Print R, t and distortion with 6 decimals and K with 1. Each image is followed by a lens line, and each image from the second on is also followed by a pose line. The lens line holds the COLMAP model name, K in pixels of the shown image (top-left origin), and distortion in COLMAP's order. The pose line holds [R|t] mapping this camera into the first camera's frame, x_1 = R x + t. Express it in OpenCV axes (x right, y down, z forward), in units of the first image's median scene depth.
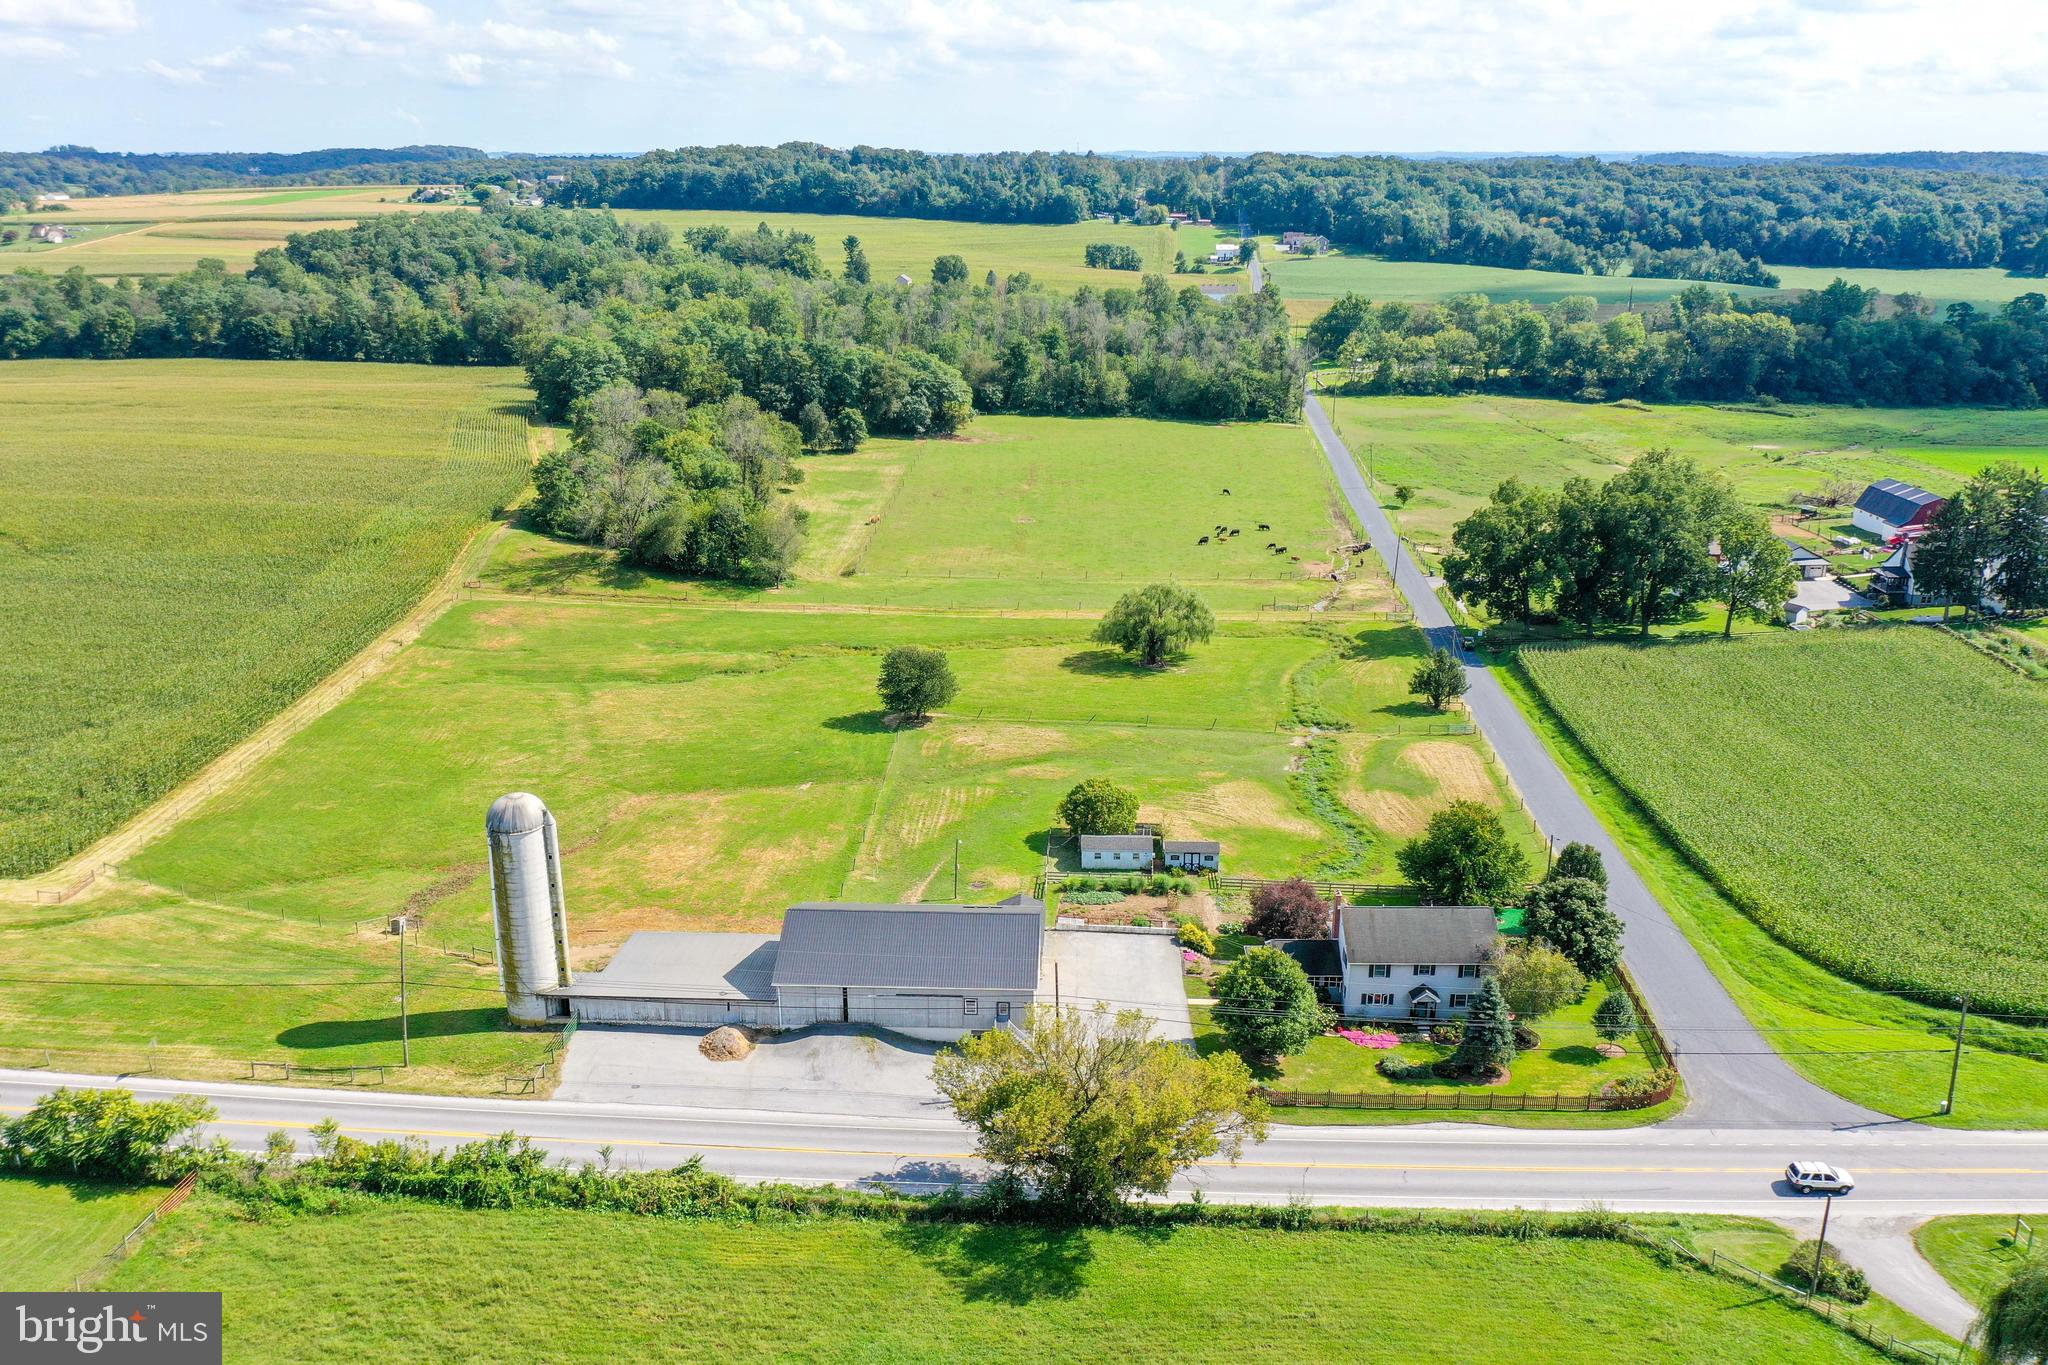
lens RADIAL K [[1591.8, 0, 1037.7], [0, 1591.8, 680.8], [0, 0, 1]] dist [-0.004260, 0.000485]
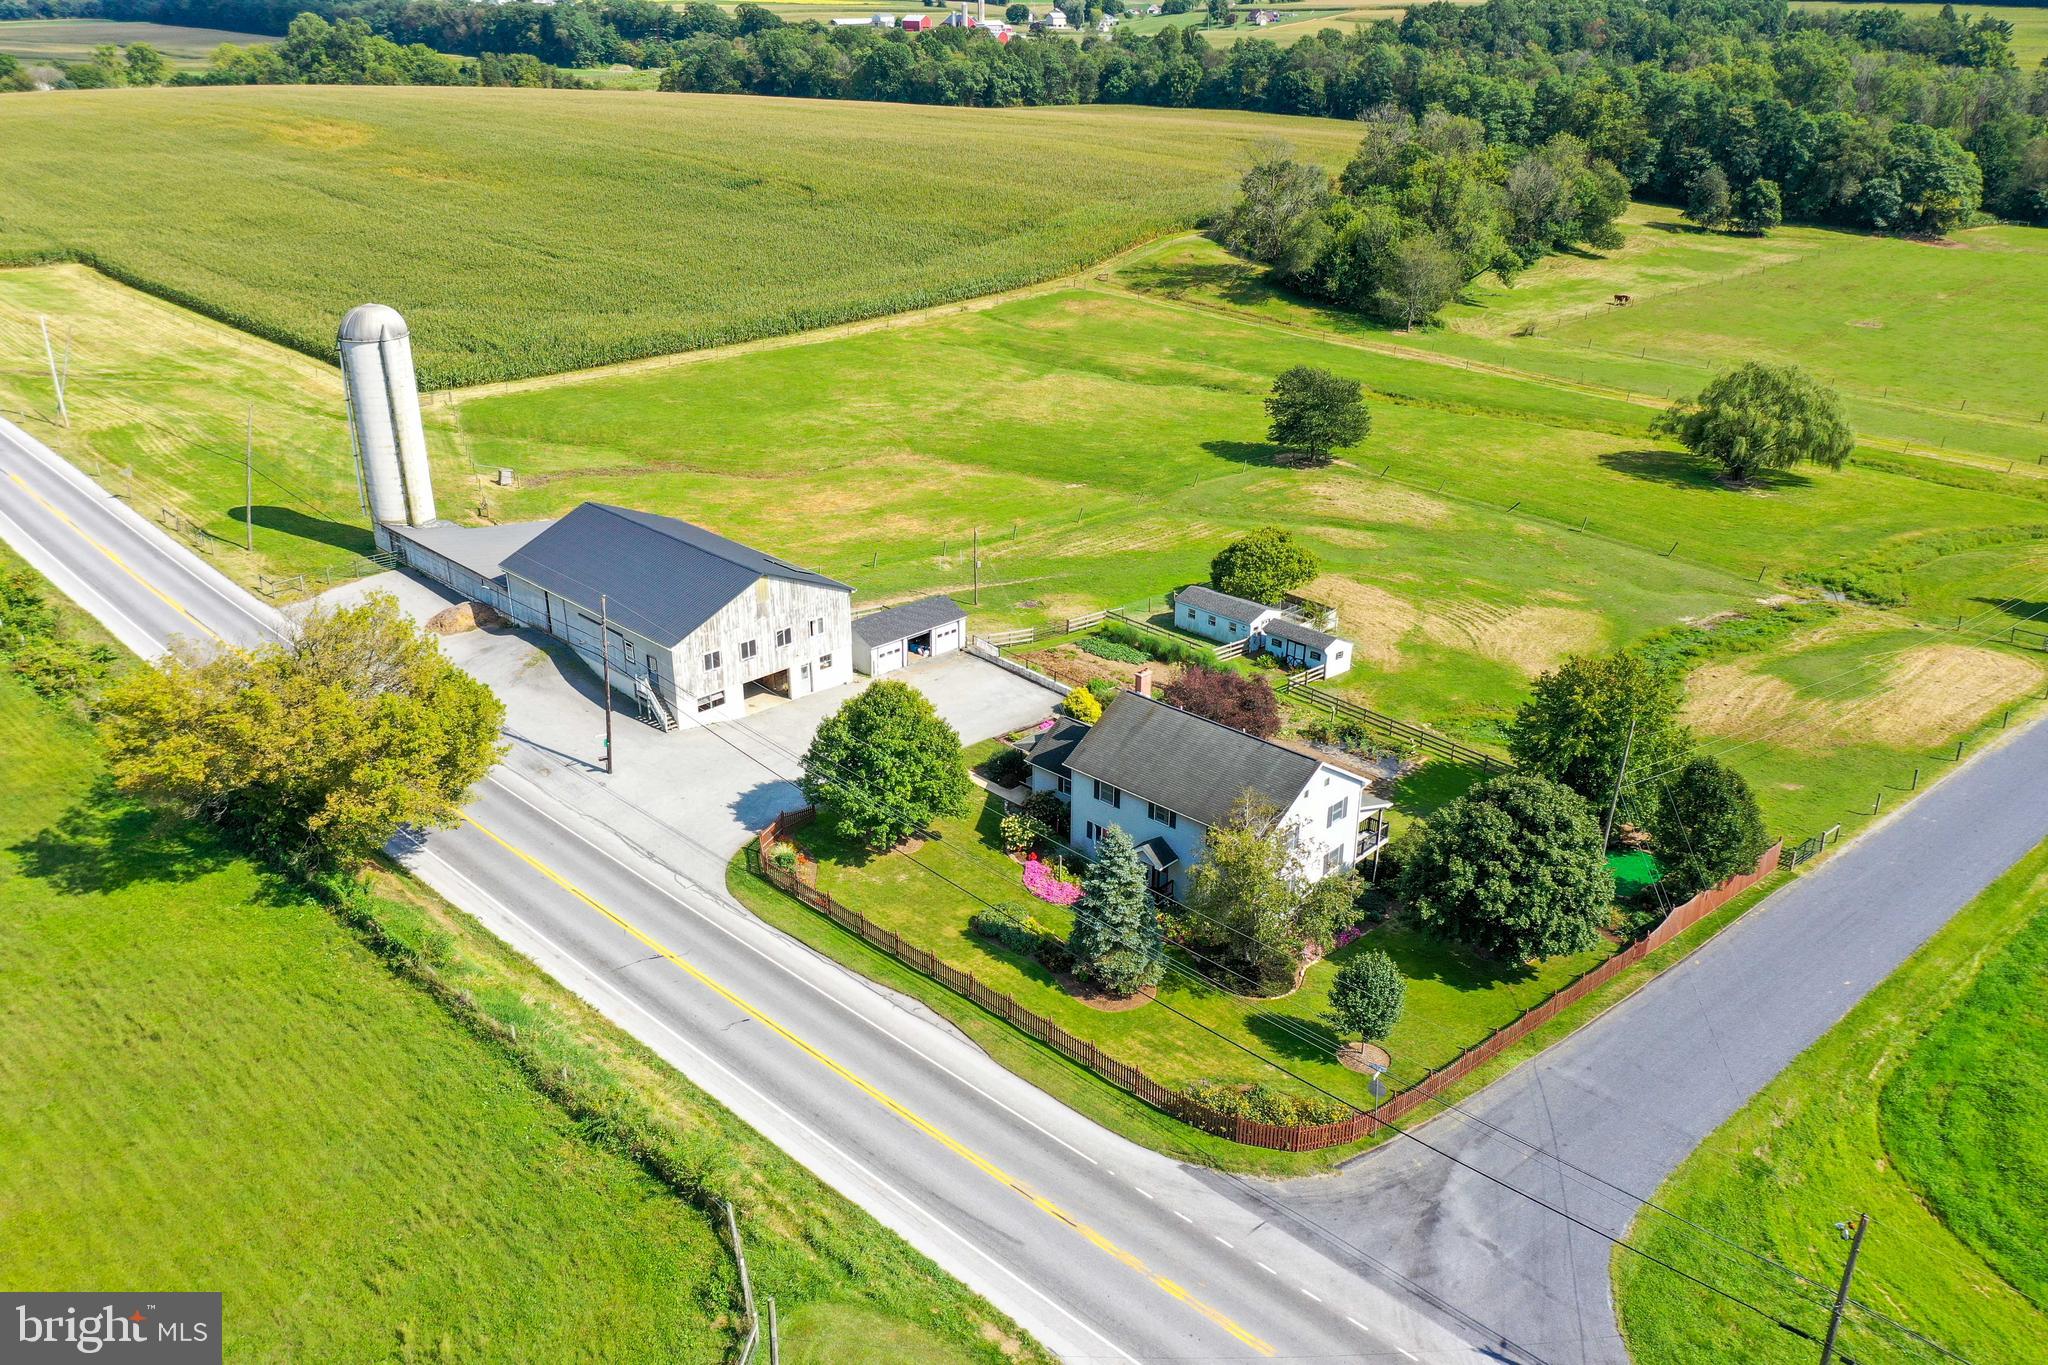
lens RADIAL K [[1599.3, 0, 1032.8], [0, 1599.3, 685.0], [0, 0, 1]] dist [0.000732, -0.006514]
pose [[0.730928, 0.273703, -0.625165, 0.183035], [-0.213654, 0.961778, 0.171277, 0.012588], [0.648149, 0.008378, 0.761468, 0.158903]]
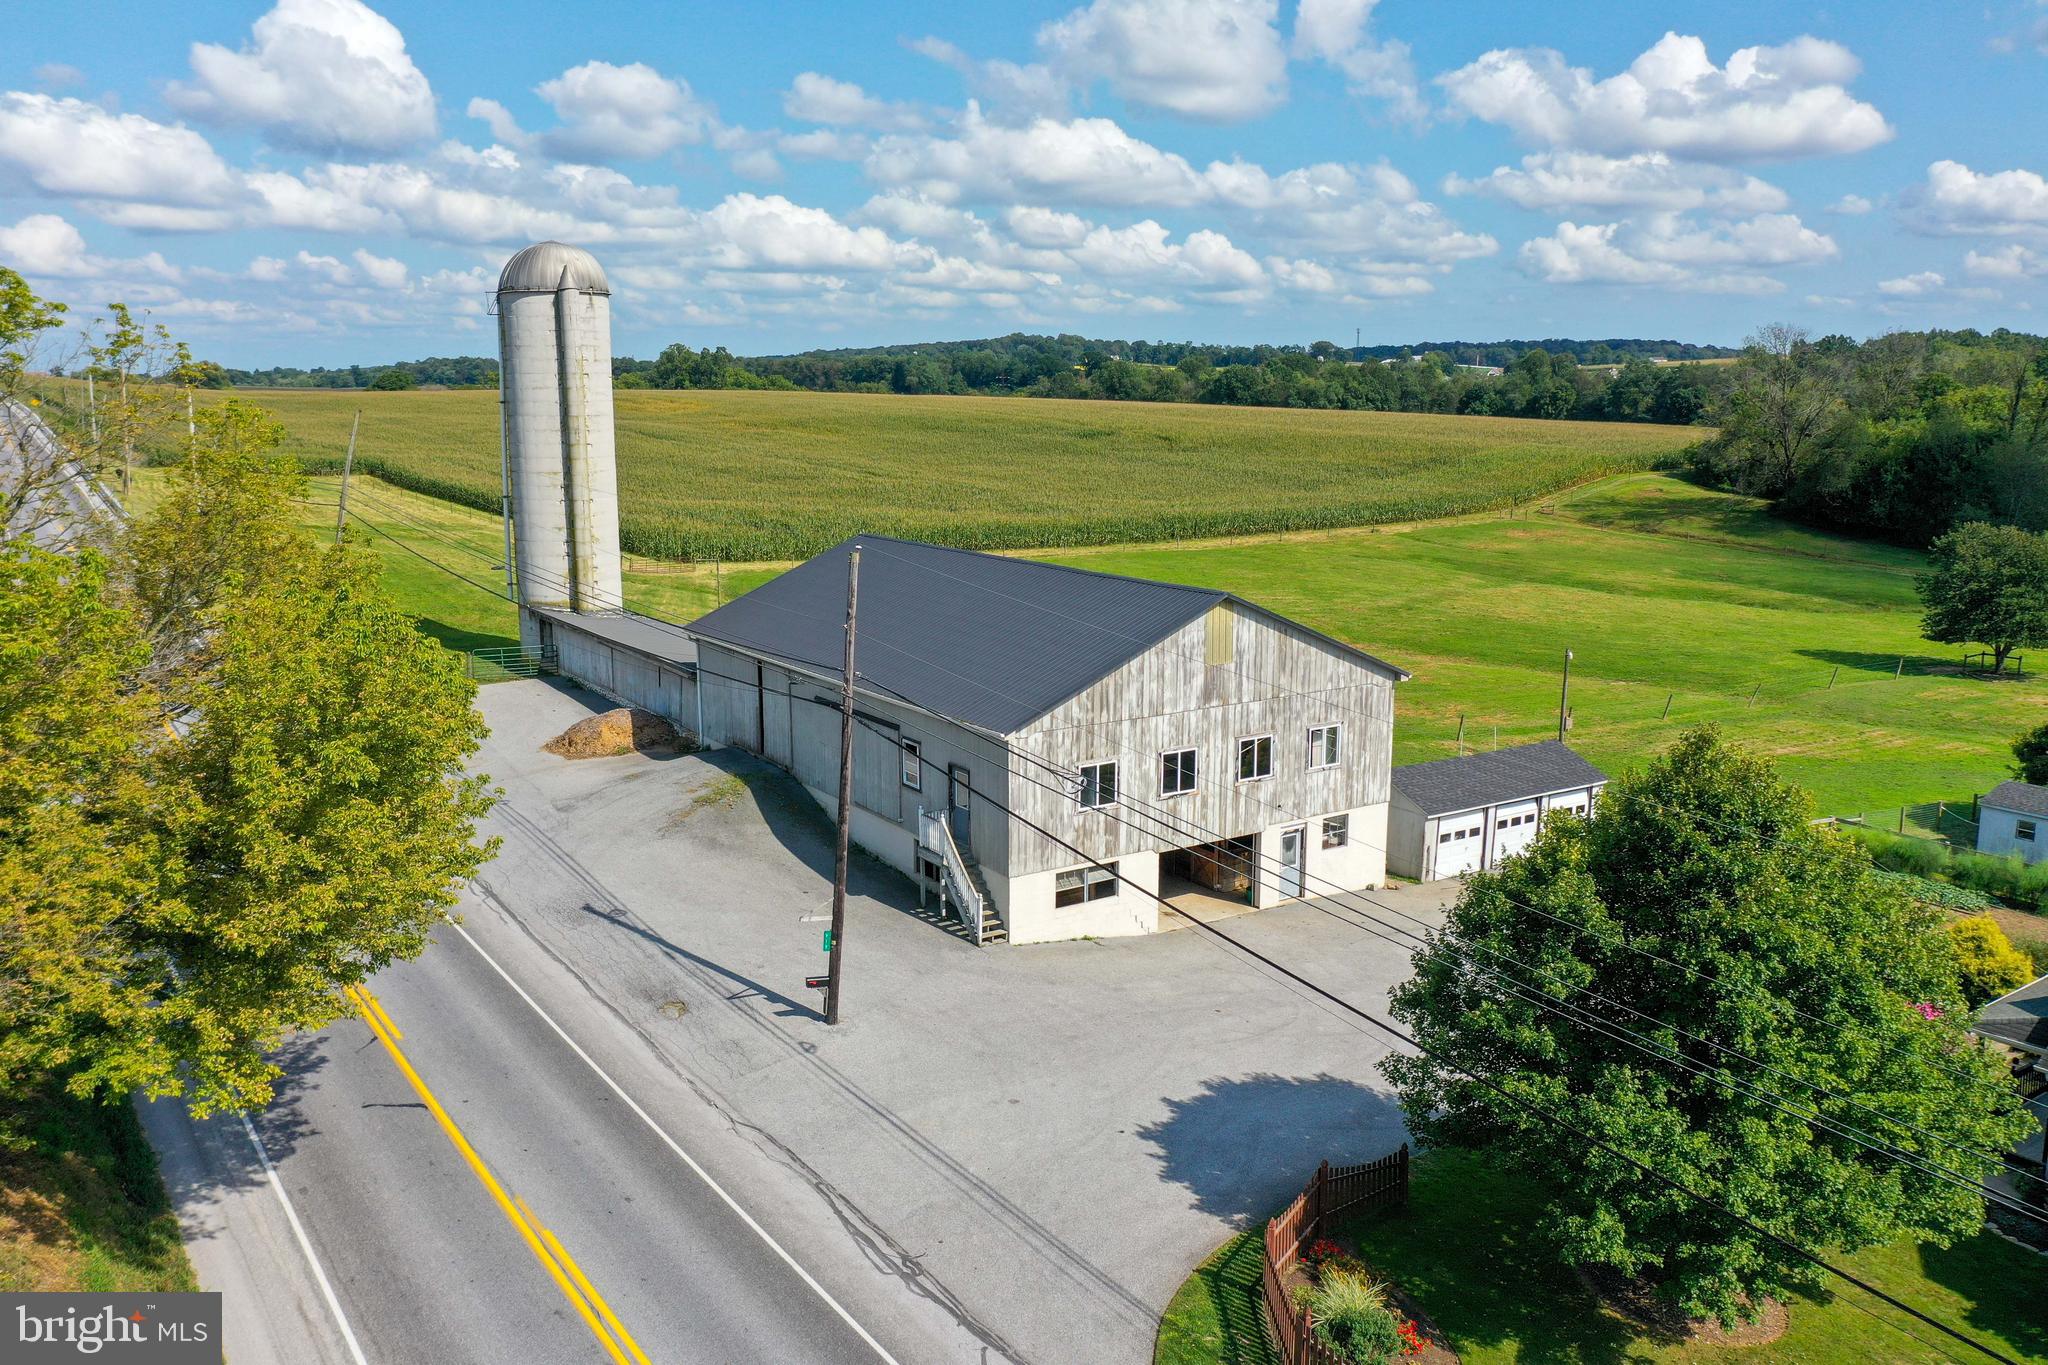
lens RADIAL K [[1609.9, 0, 1029.5], [0, 1609.9, 679.7], [0, 0, 1]] dist [-0.016766, -0.004347]
pose [[0.584857, 0.144661, -0.798133, 0.076722], [-0.251680, 0.967768, -0.009019, 0.055358], [0.771103, 0.206149, 0.602414, 0.242727]]
